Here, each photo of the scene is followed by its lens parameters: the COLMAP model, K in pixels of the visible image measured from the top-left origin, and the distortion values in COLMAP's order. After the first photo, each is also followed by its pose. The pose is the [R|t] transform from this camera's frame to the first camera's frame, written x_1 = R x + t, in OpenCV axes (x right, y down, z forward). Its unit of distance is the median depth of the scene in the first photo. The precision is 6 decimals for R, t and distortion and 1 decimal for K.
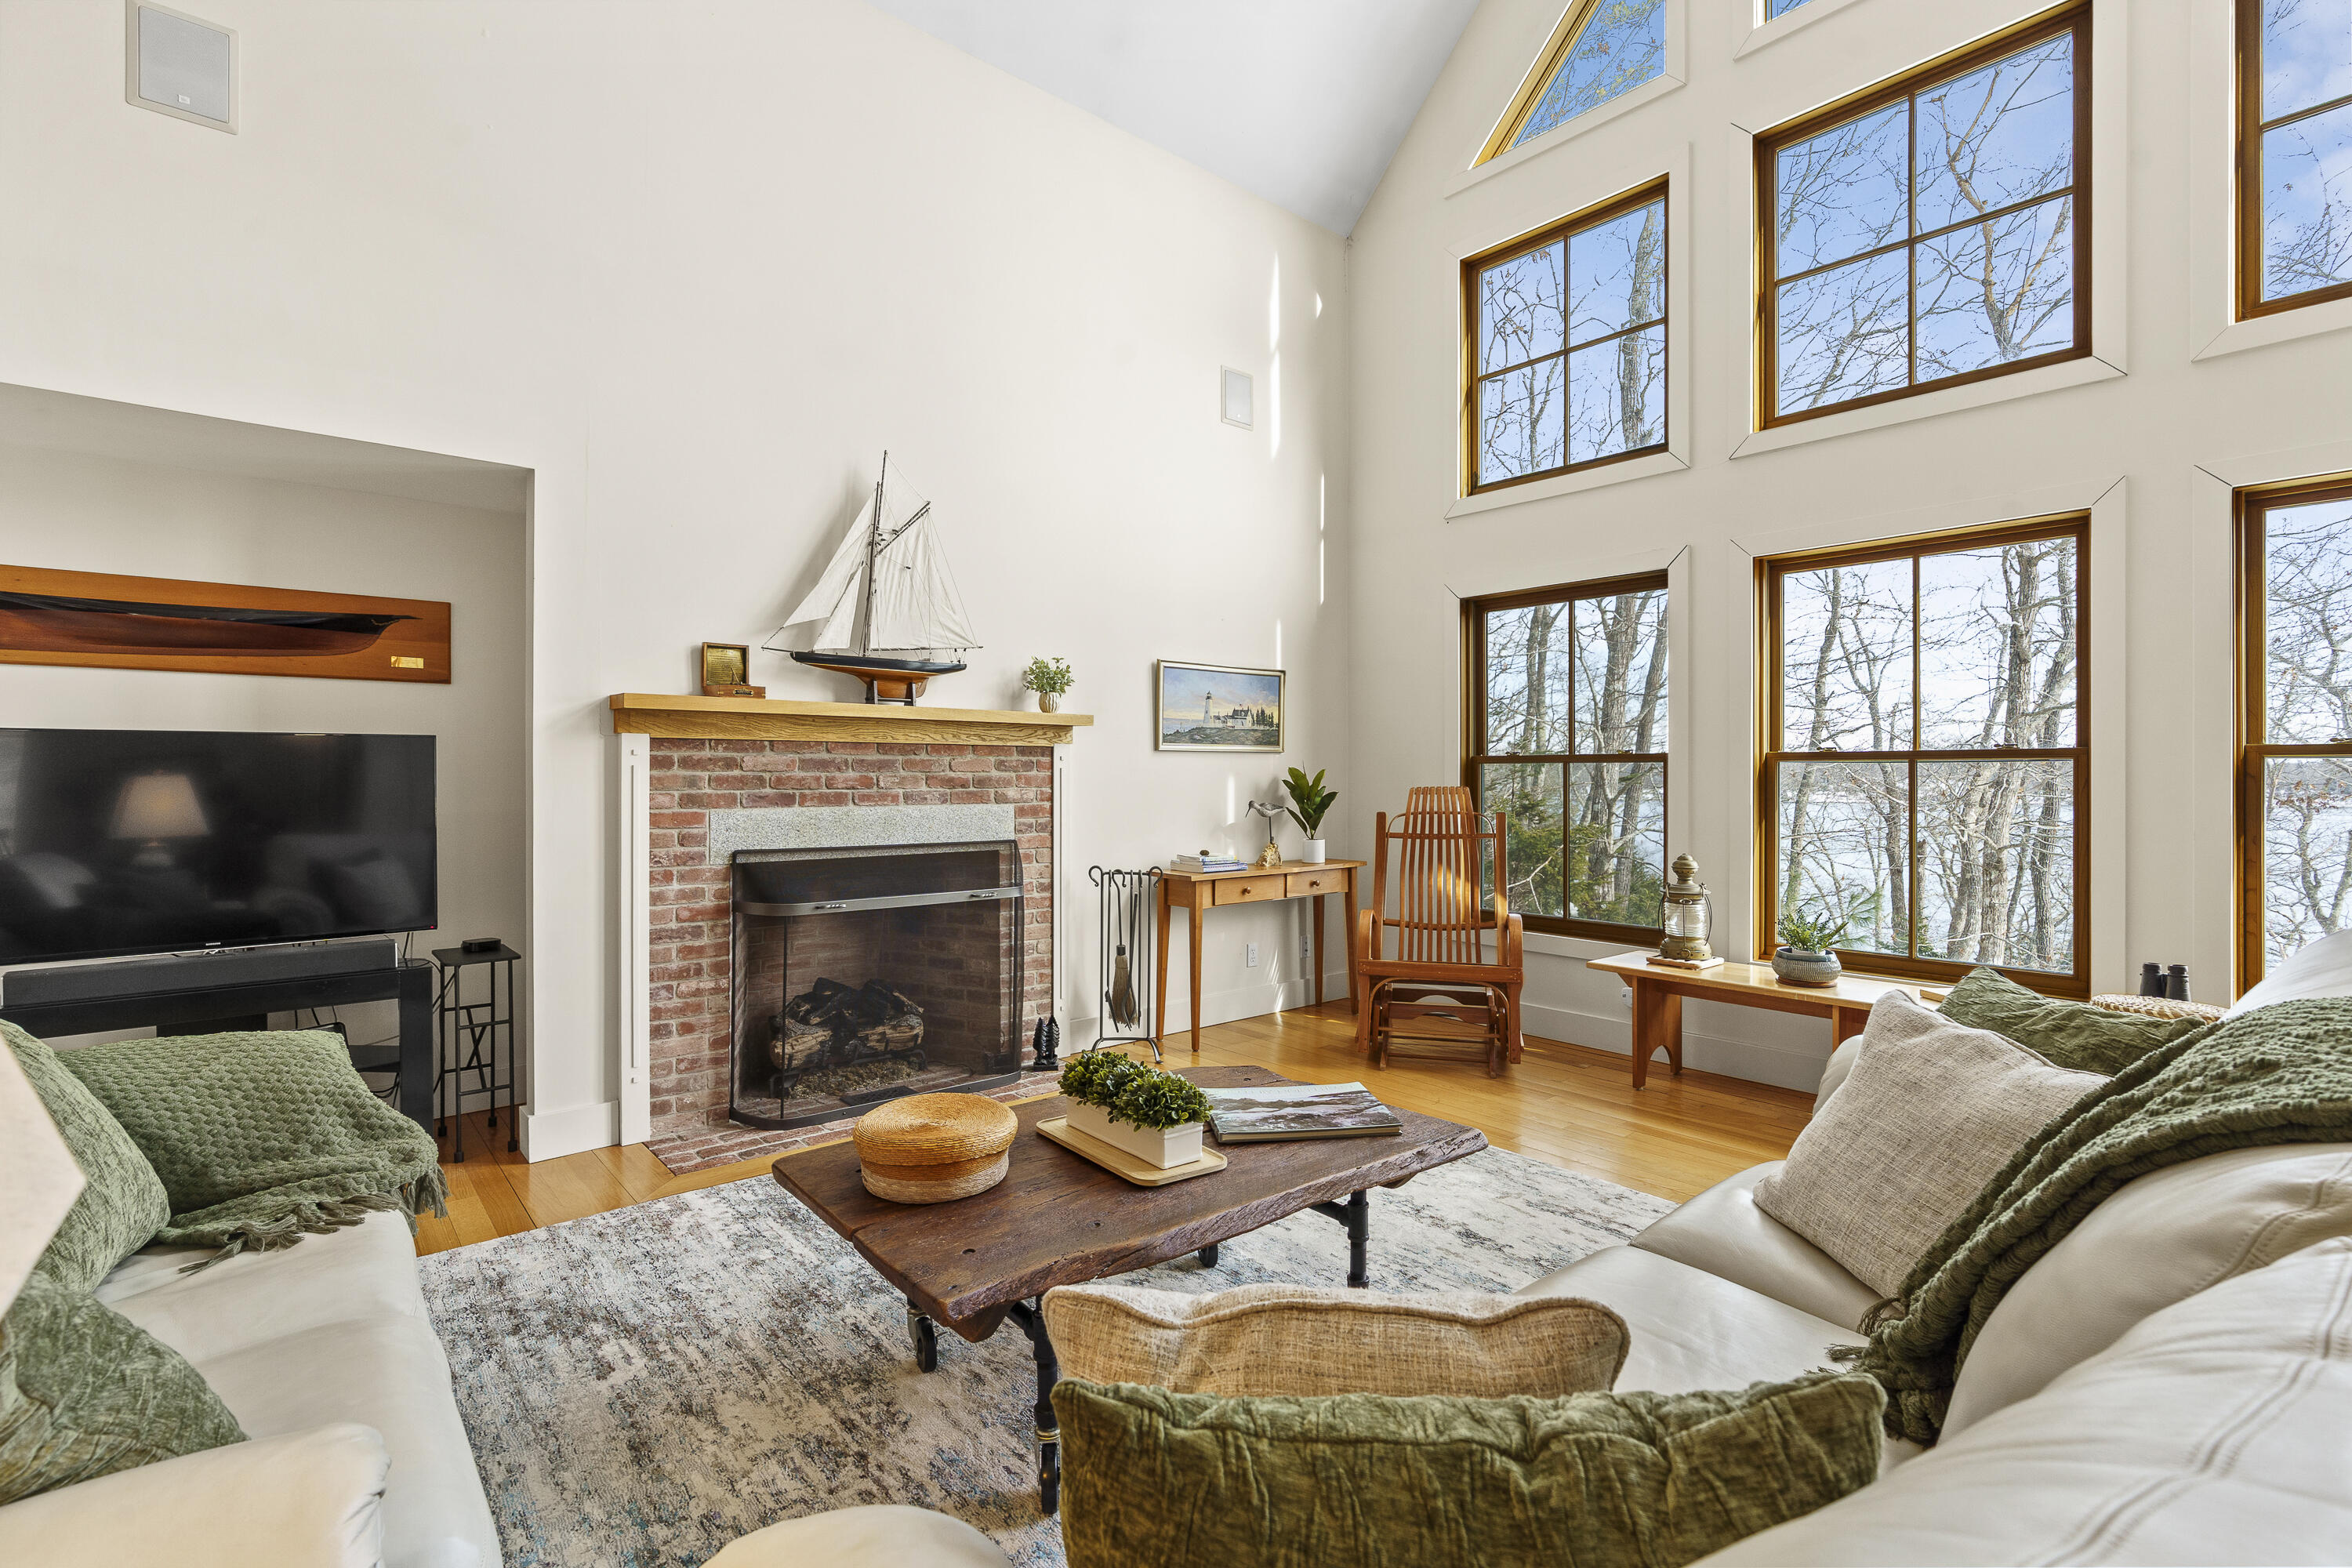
lens RADIAL K [[1059.5, 0, 1169.4], [0, 1059.5, 775.9], [0, 0, 1]] dist [-0.002935, 0.000967]
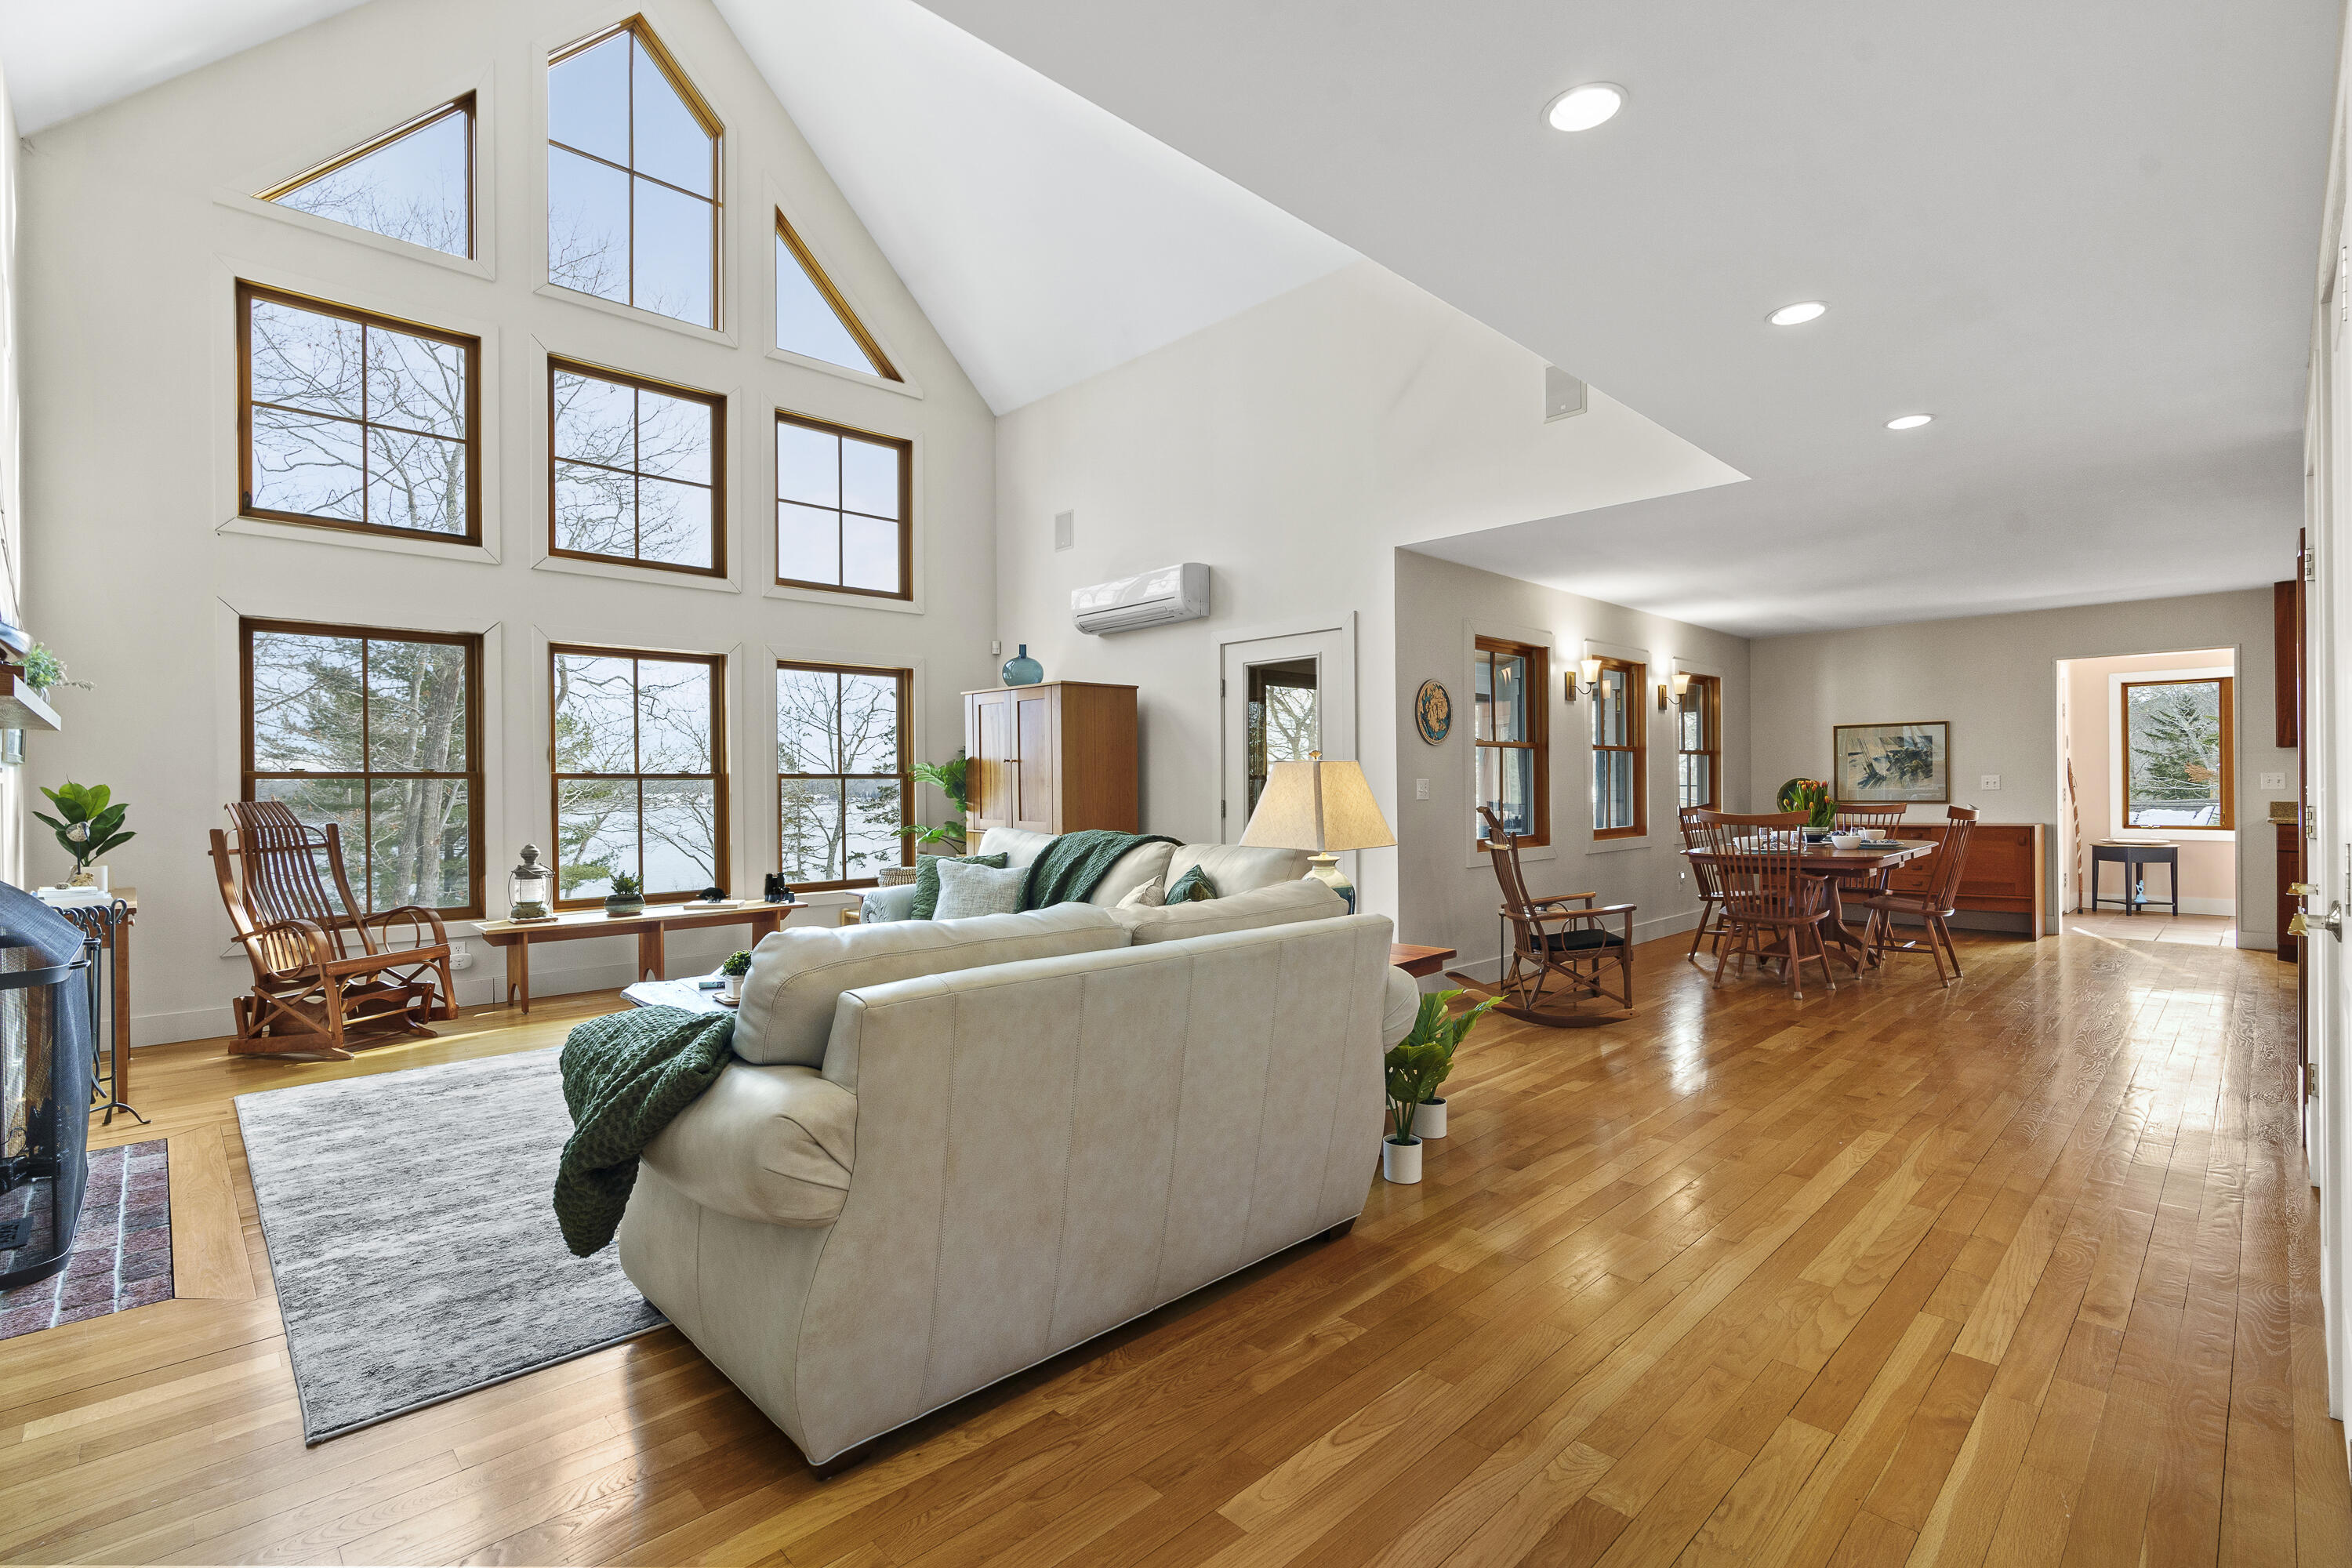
lens RADIAL K [[1059.5, 0, 1166.9], [0, 1059.5, 786.8], [0, 0, 1]] dist [-0.002935, 0.000967]
pose [[-0.054660, -0.001686, 0.998504, -0.992825], [0.009036, 0.999957, 0.002183, 0.001102], [-0.998464, 0.009142, -0.054642, 0.230450]]
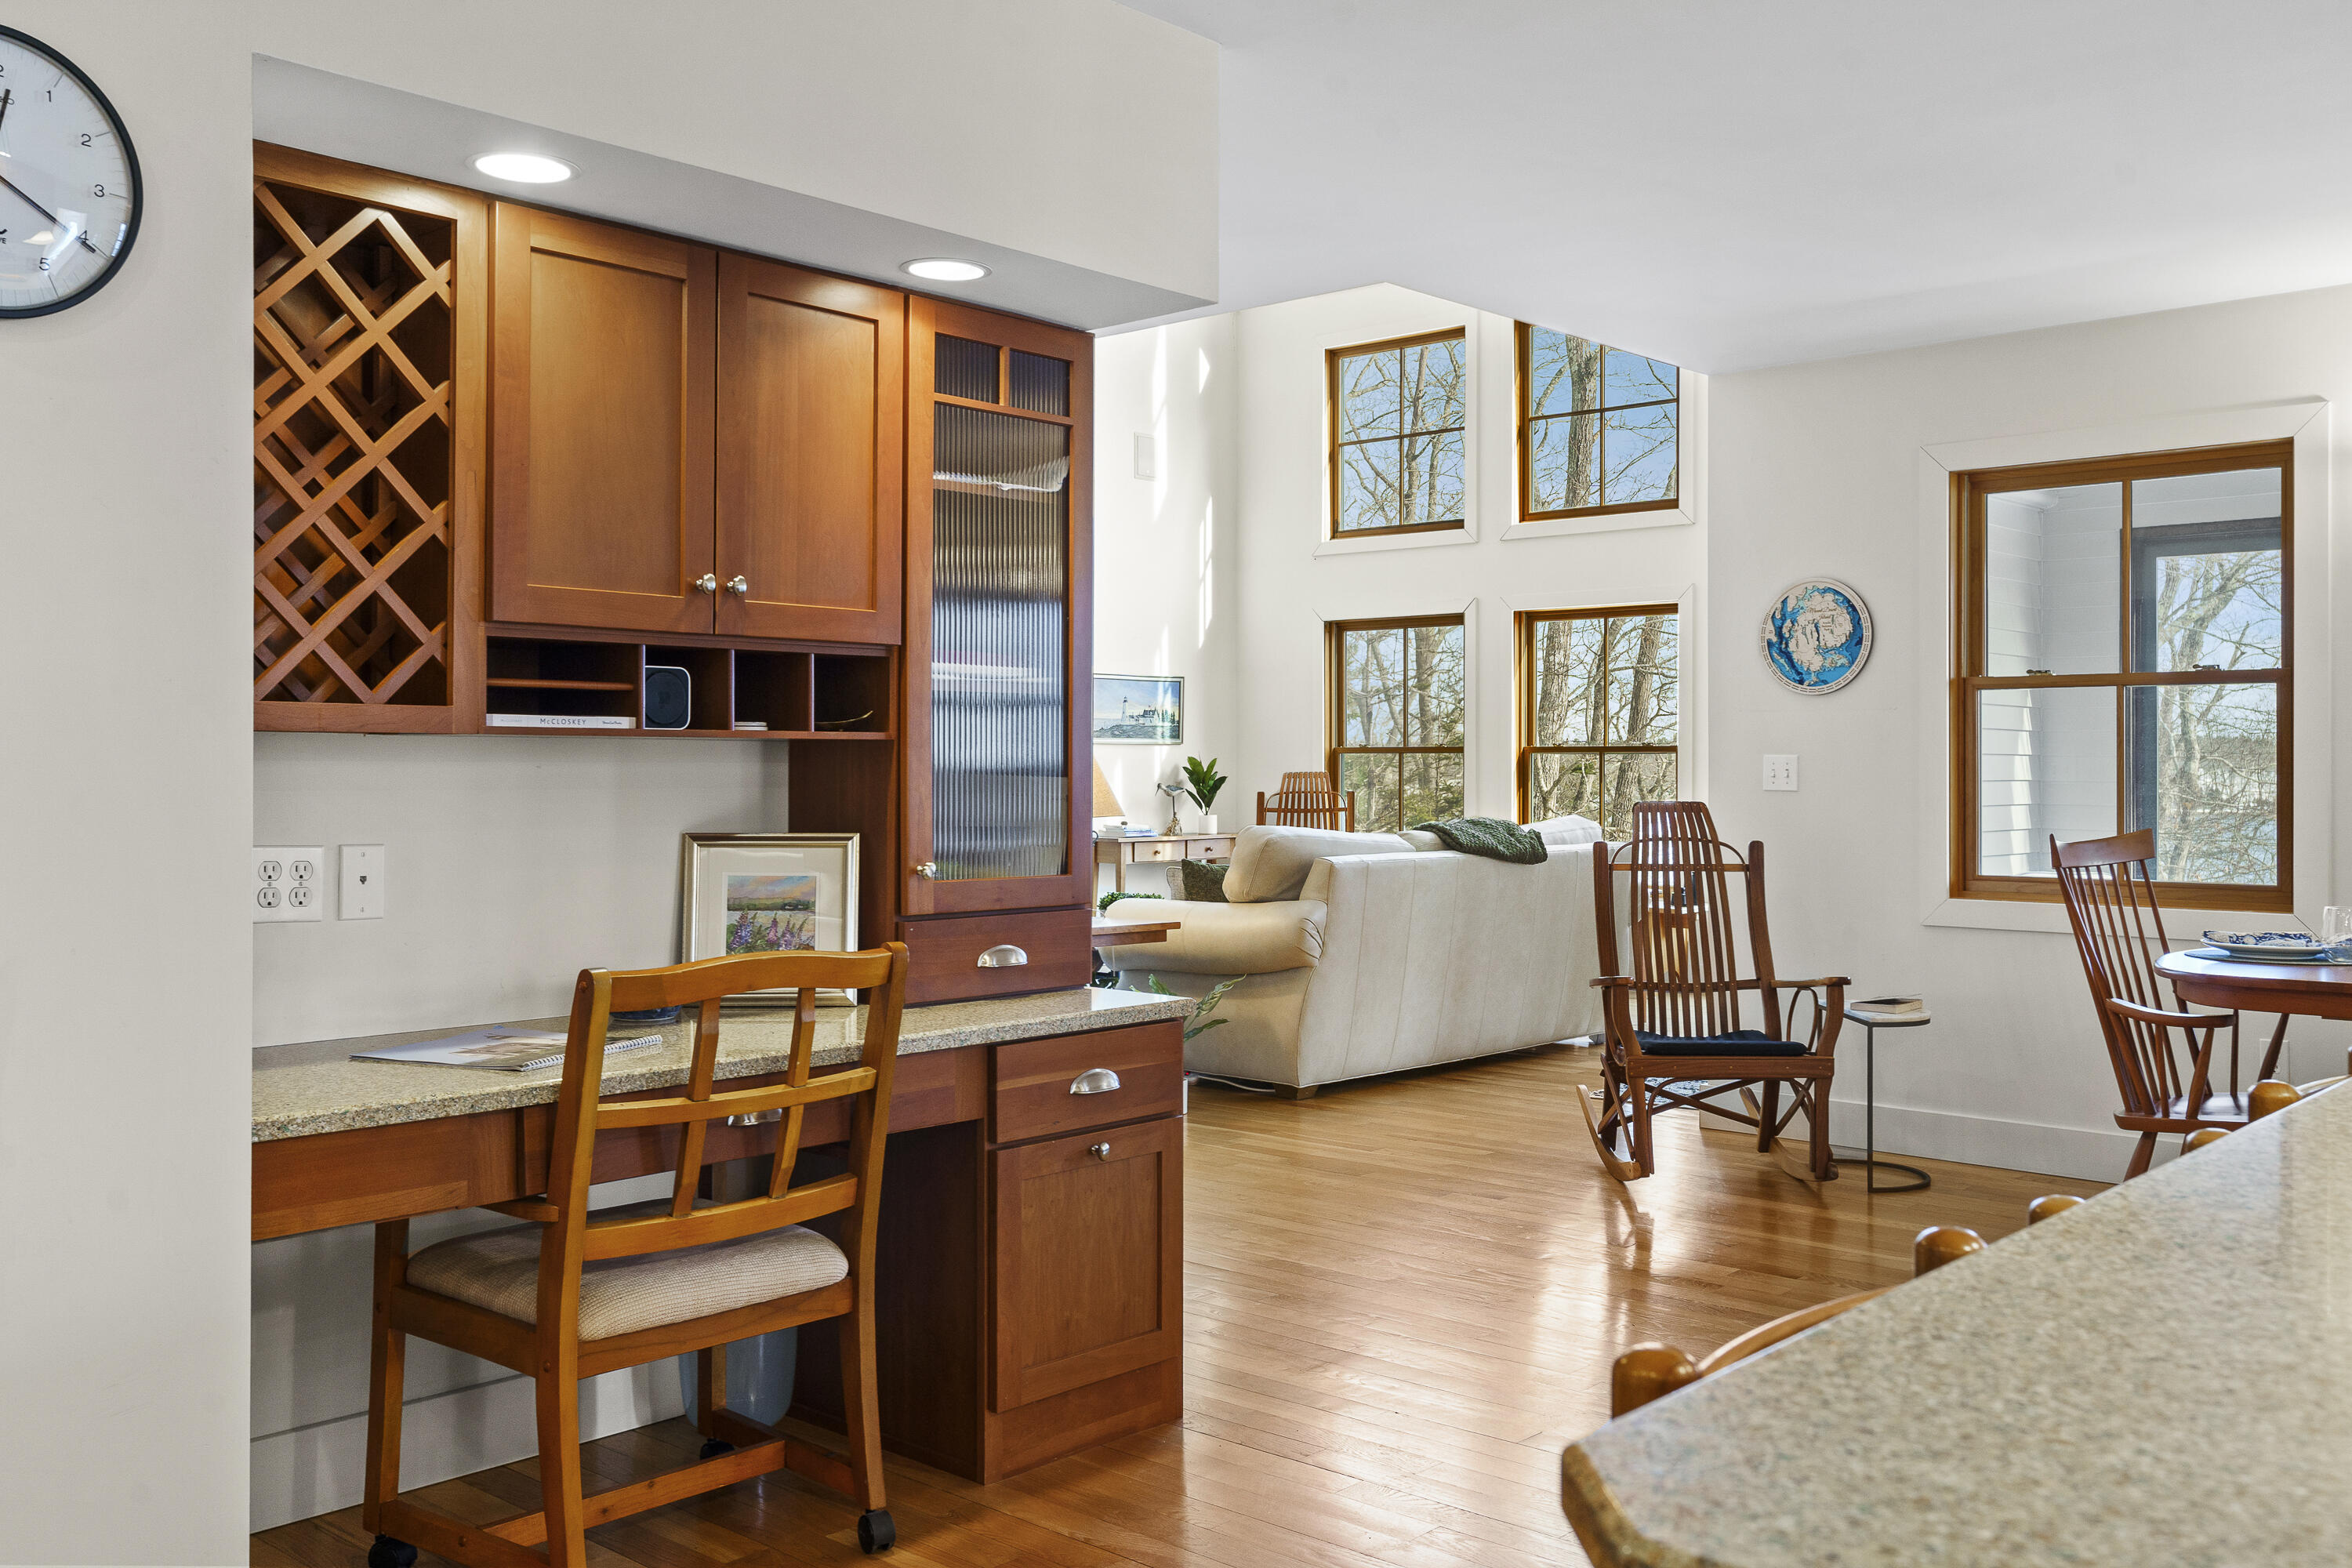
lens RADIAL K [[2008.4, 0, 1166.7], [0, 2008.4, 774.0], [0, 0, 1]] dist [0.021172, -0.002278]
pose [[0.992644, -0.001500, 0.121064, -0.251538], [0.001111, 0.999994, 0.003277, 0.005881], [-0.121069, -0.003118, 0.992639, -1.699641]]
